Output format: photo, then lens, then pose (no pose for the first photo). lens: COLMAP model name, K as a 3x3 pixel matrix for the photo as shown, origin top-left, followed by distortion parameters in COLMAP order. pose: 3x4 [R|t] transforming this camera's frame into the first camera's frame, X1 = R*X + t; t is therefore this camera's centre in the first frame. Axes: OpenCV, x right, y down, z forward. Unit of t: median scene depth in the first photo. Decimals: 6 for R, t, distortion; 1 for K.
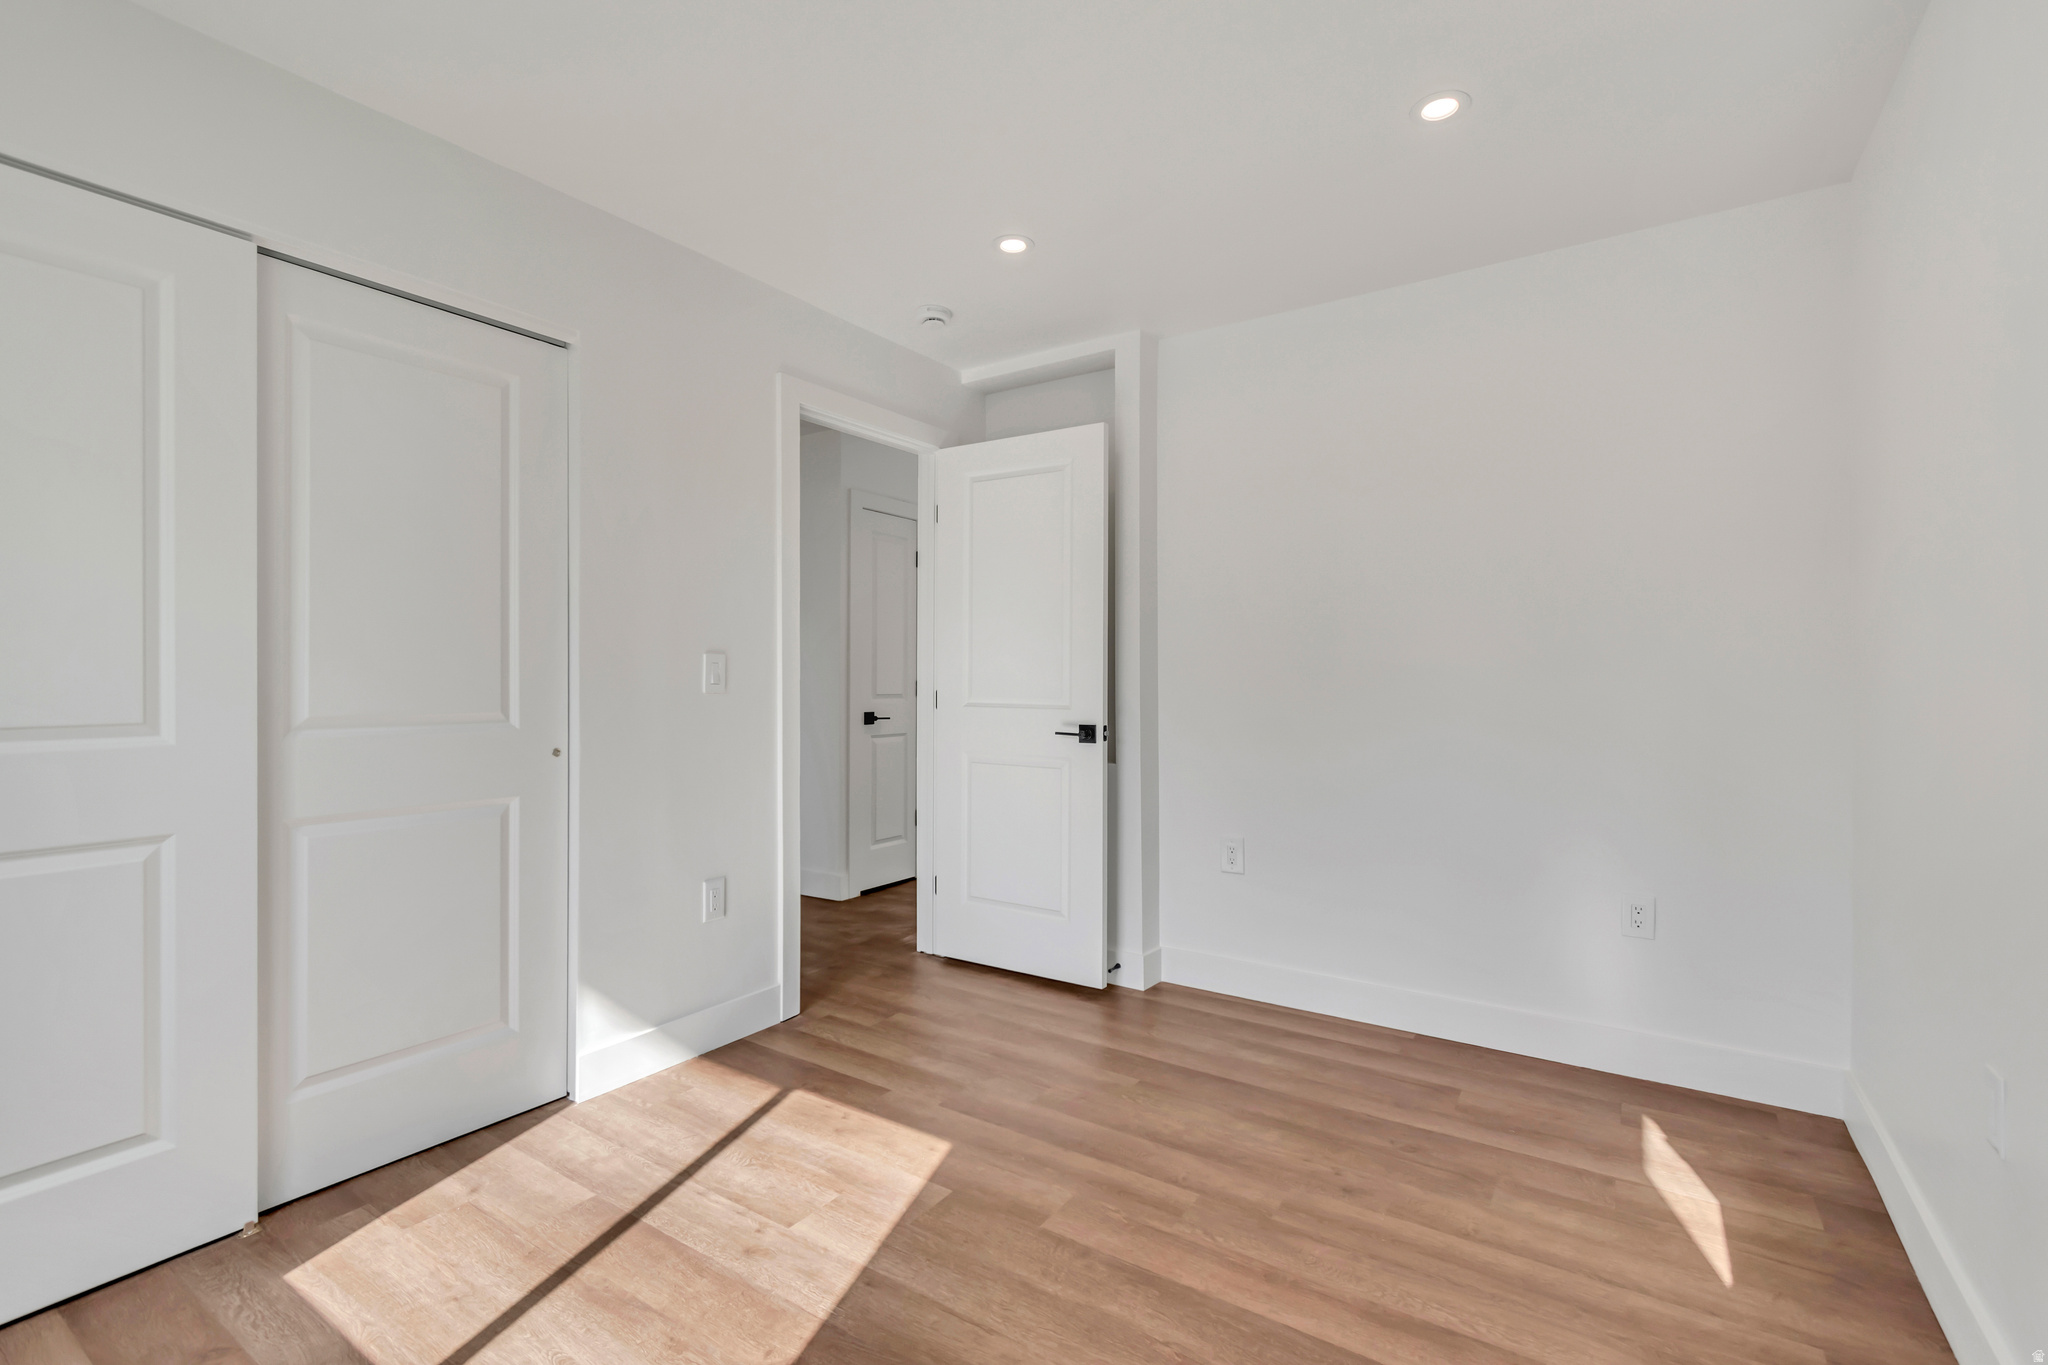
lens RADIAL K [[917.1, 0, 1023.2], [0, 917.1, 677.4], [0, 0, 1]] dist [0.004377, -0.000868]
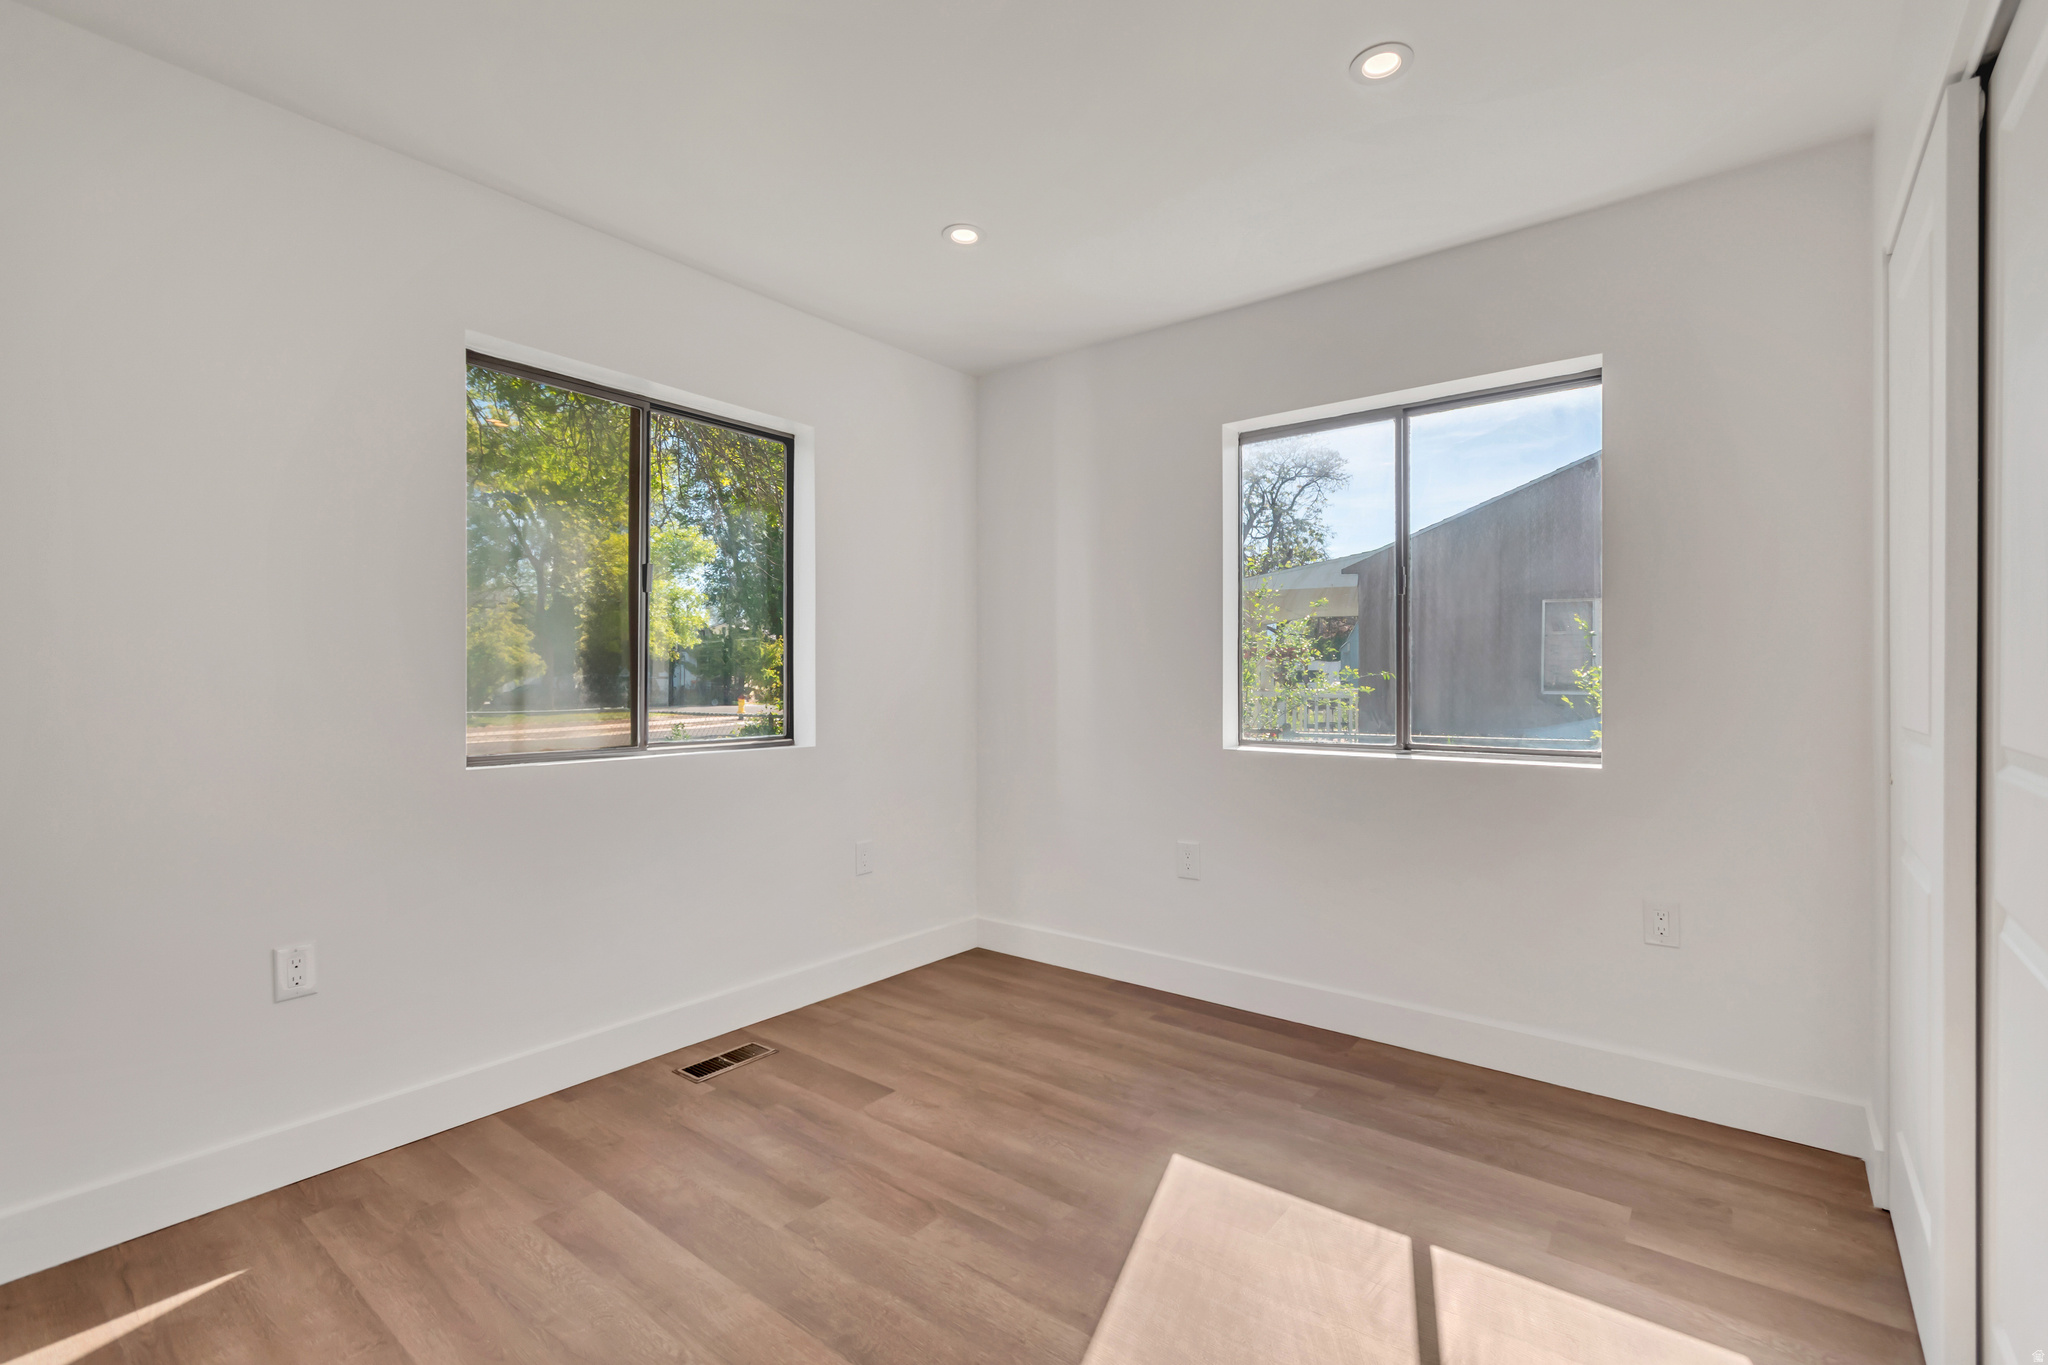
lens RADIAL K [[917.1, 0, 1024.5], [0, 917.1, 679.7], [0, 0, 1]] dist [0.004377, -0.000868]
pose [[-0.996531, -0.000976, 0.083216, -0.187350], [-0.000462, 0.999981, 0.006205, -0.004061], [-0.083220, 0.006145, -0.996512, 1.969666]]
